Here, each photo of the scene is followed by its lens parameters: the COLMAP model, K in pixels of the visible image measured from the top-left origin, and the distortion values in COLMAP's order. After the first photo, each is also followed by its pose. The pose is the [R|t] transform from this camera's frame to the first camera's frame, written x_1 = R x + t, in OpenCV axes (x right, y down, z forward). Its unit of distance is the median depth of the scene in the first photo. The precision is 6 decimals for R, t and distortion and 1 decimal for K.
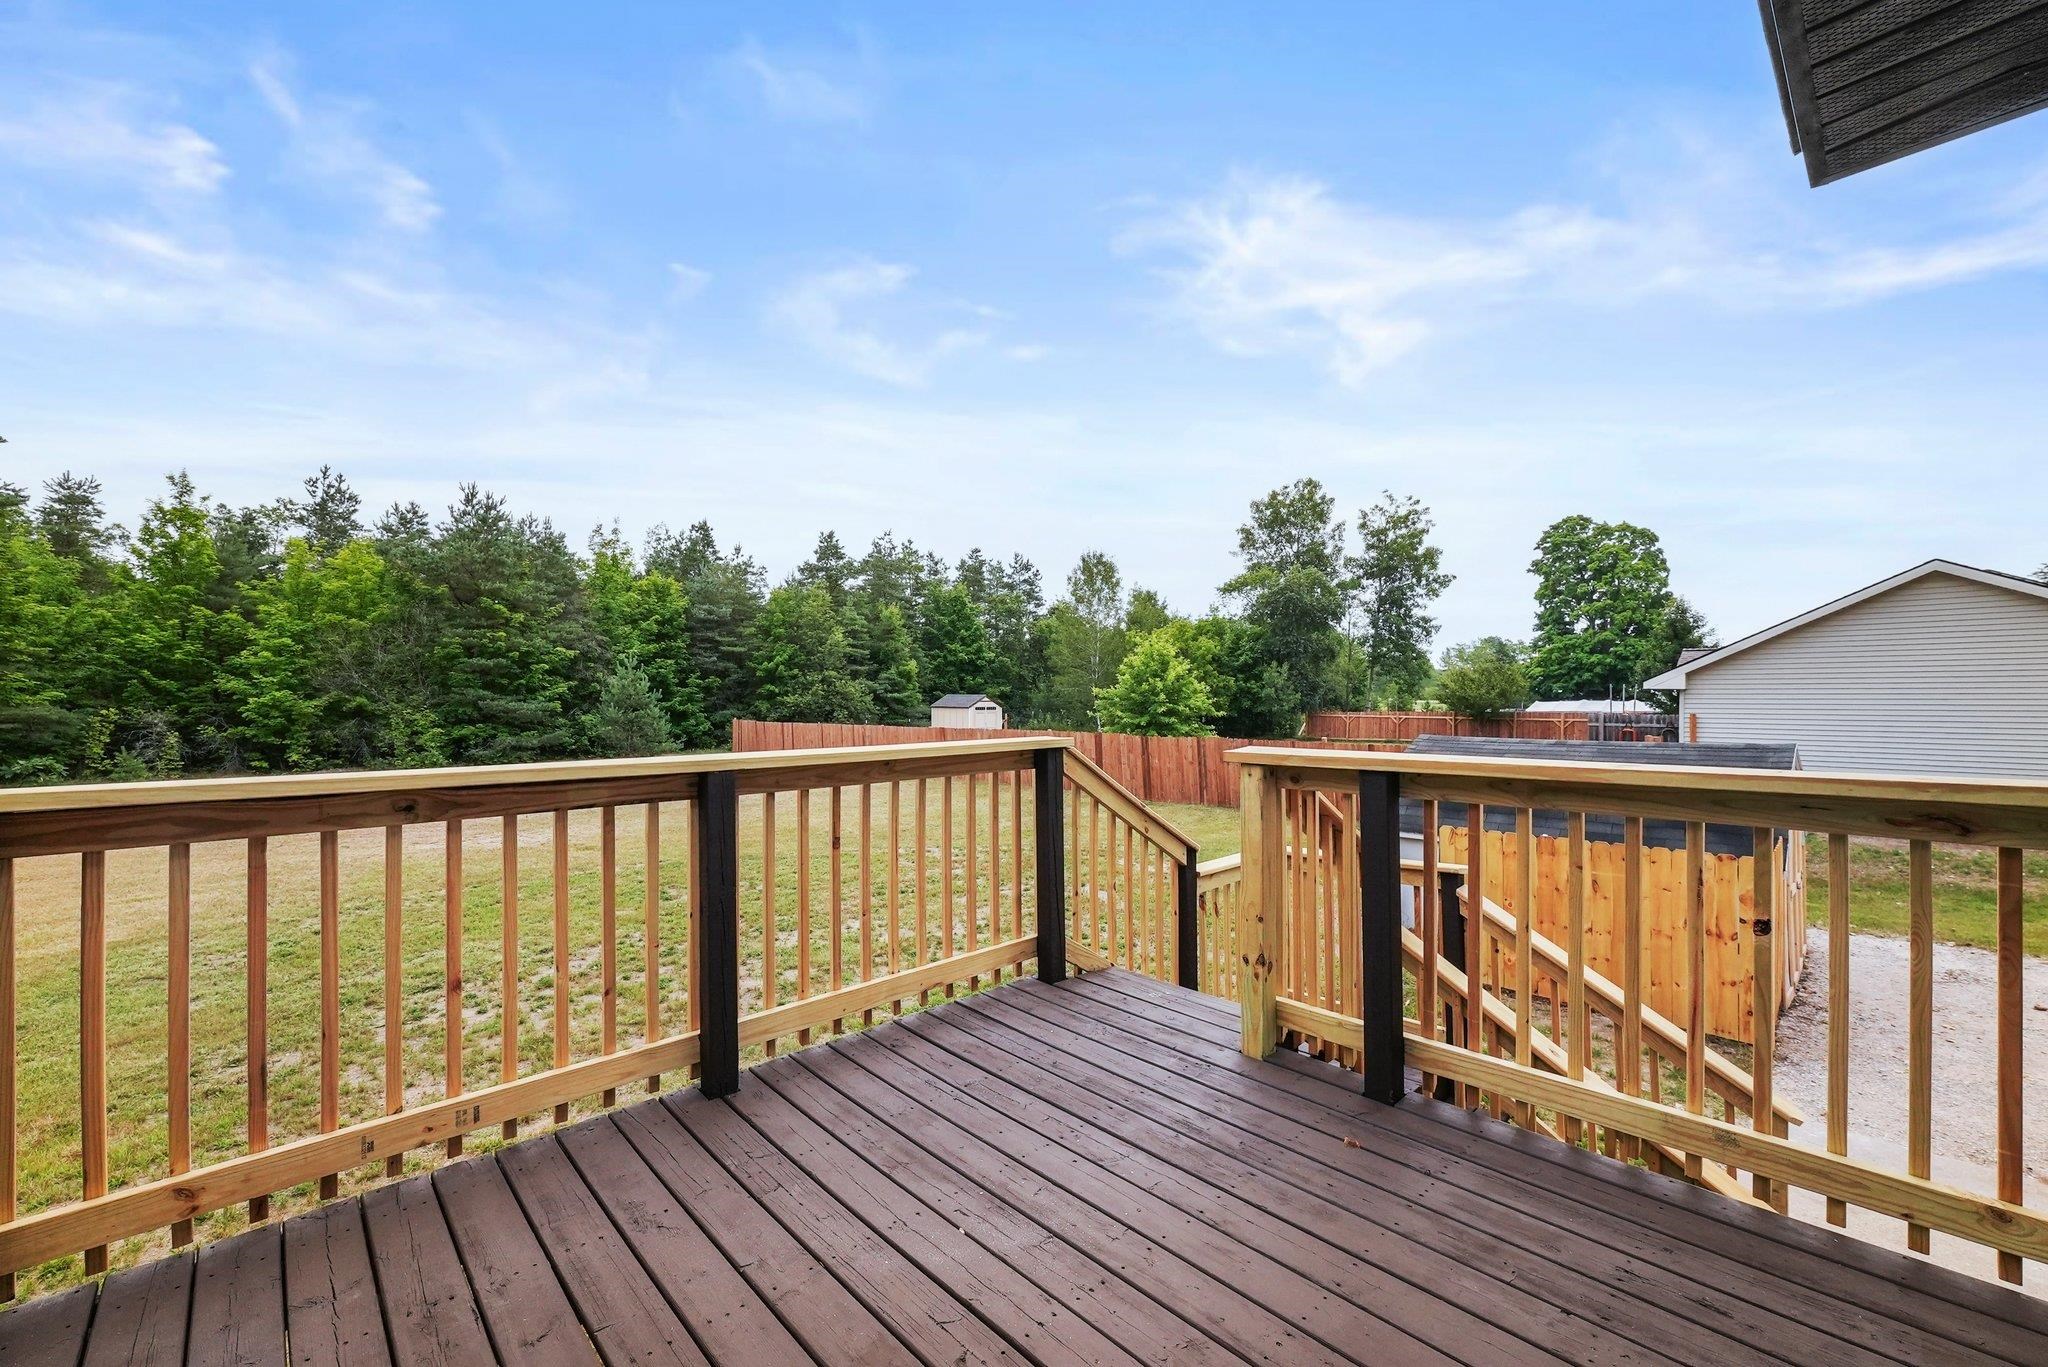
lens RADIAL K [[828.5, 0, 1026.1], [0, 828.5, 683.0], [0, 0, 1]] dist [0.000529, 0.000086]
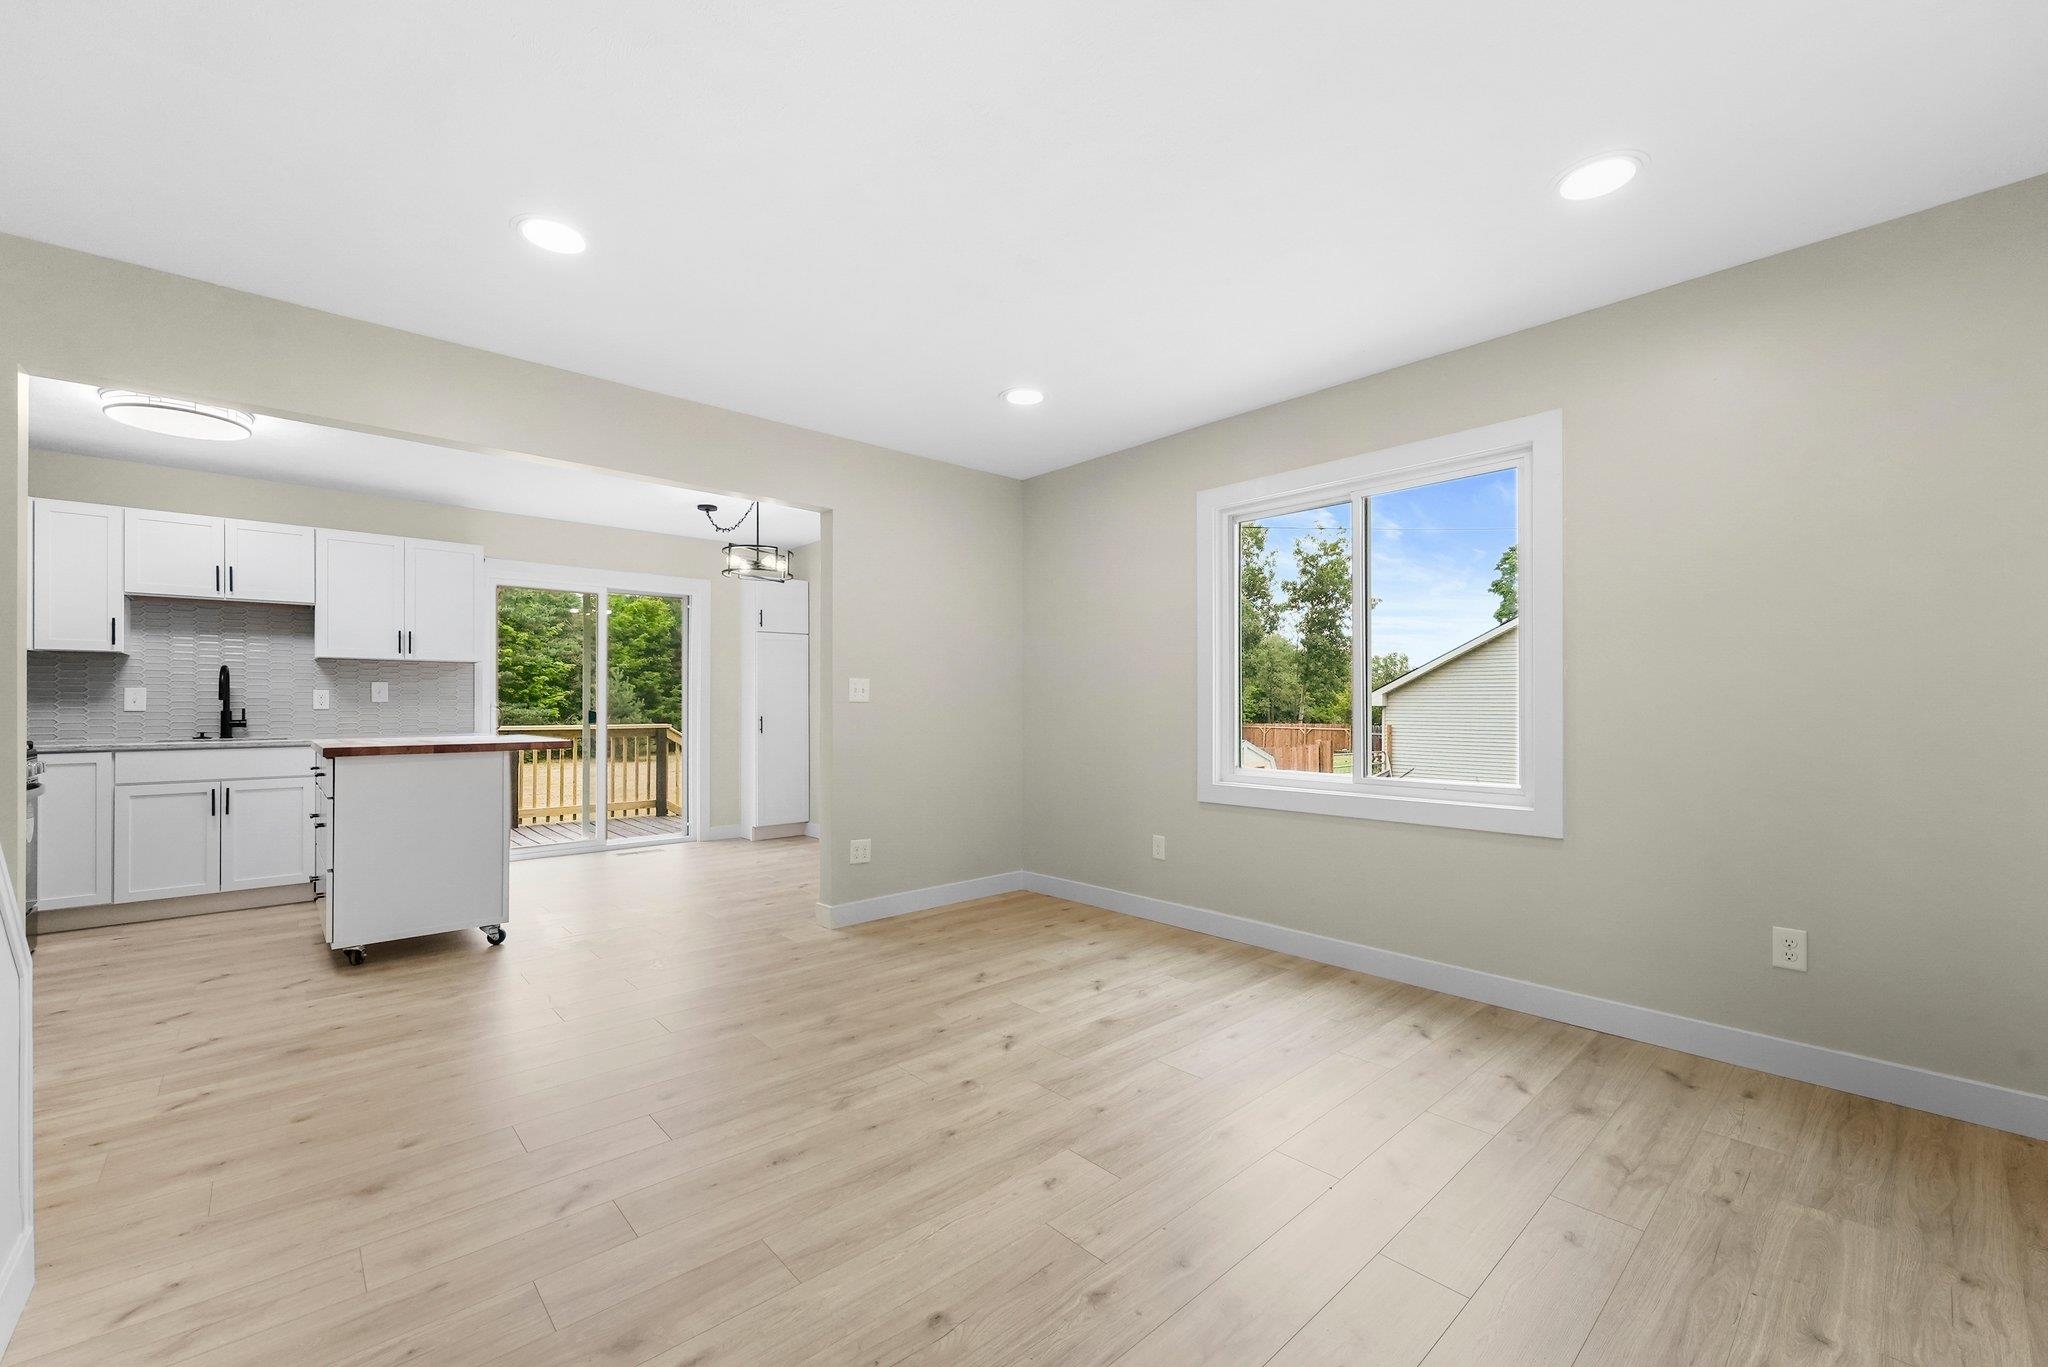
lens RADIAL K [[828.5, 0, 1015.2], [0, 828.5, 689.3], [0, 0, 1]] dist [0.000529, 0.000086]
pose [[0.999541, 0.007491, -0.029341, 0.104862], [-0.007669, 0.999953, -0.005965, -0.002183], [0.029295, 0.006188, 0.999552, -0.133901]]
